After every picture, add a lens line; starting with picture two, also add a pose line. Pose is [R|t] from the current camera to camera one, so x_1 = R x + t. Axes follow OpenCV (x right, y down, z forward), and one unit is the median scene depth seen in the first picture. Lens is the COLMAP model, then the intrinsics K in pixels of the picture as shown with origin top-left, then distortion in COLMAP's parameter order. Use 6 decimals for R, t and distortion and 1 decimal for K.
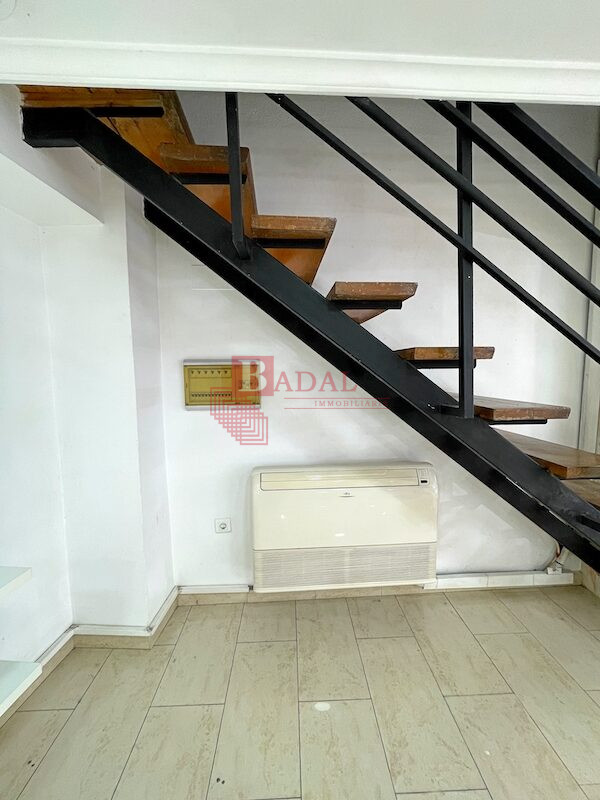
lens RADIAL K [[322.2, 0, 300.0], [0, 322.2, 400.0], [0, 0, 1]] dist [-0.000255, -0.000335]
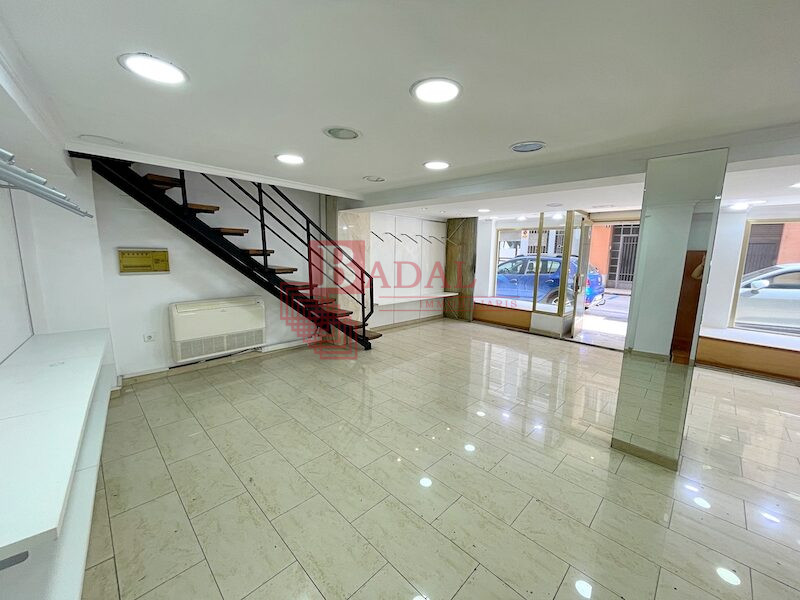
lens RADIAL K [[323.6, 0, 400.0], [0, 323.6, 300.0], [0, 0, 1]] dist [-0.000345, -0.000117]
pose [[0.724623, -0.078765, 0.684629, -0.485399], [0.030948, 0.996164, 0.081851, 0.071953], [-0.688450, -0.038123, 0.724281, -1.434697]]
